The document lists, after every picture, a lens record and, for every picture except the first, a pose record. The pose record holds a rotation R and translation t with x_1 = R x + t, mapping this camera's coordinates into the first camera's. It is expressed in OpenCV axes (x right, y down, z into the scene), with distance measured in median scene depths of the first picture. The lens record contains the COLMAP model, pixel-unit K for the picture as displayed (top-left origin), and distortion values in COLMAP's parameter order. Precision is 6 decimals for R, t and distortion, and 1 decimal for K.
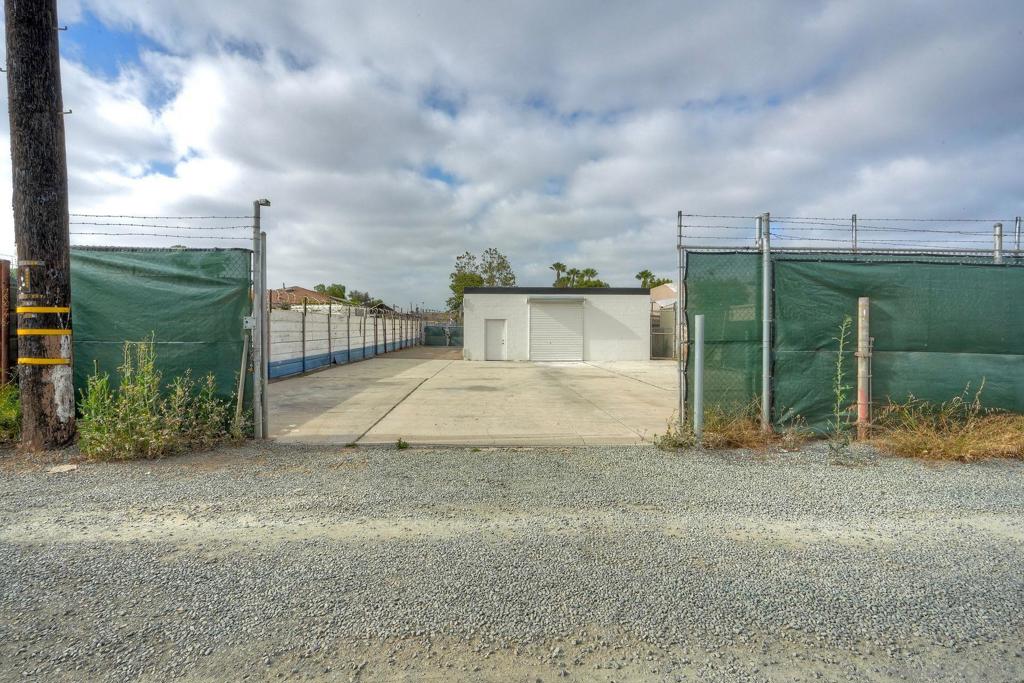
lens RADIAL K [[481.7, 0, 507.2], [0, 481.7, 341.6], [0, 0, 1]] dist [0.002270, 0.000310]
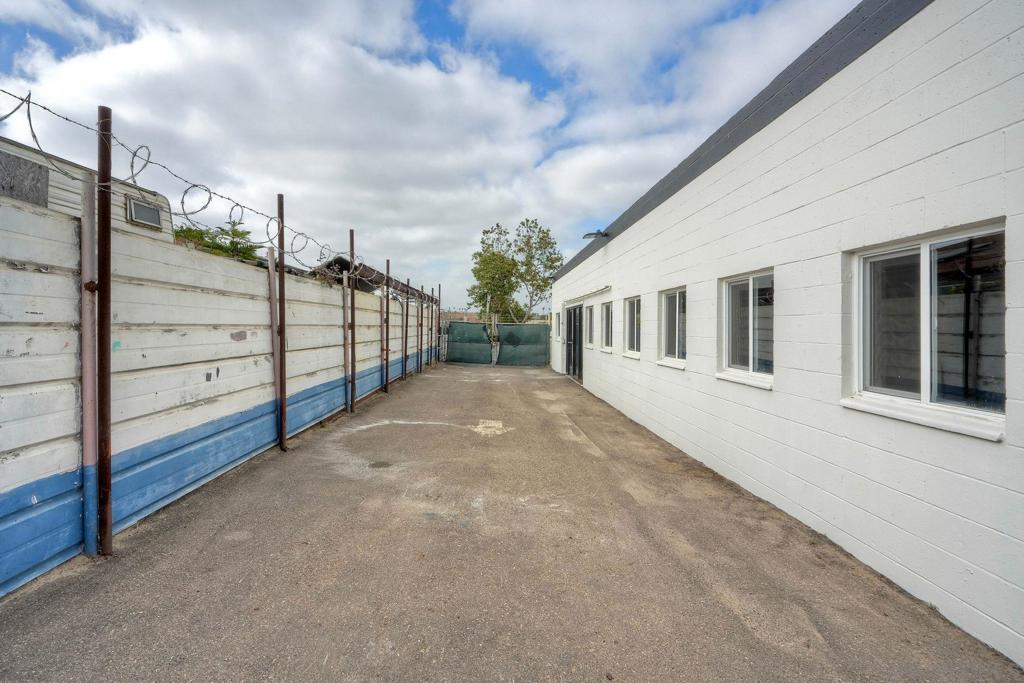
lens RADIAL K [[481.7, 0, 503.5], [0, 481.7, 331.1], [0, 0, 1]] dist [0.002270, 0.000310]
pose [[0.999692, 0.007953, -0.023507, -0.053875], [-0.008493, 0.999701, -0.022941, -0.006367], [0.023317, 0.023134, 0.999460, 0.272248]]
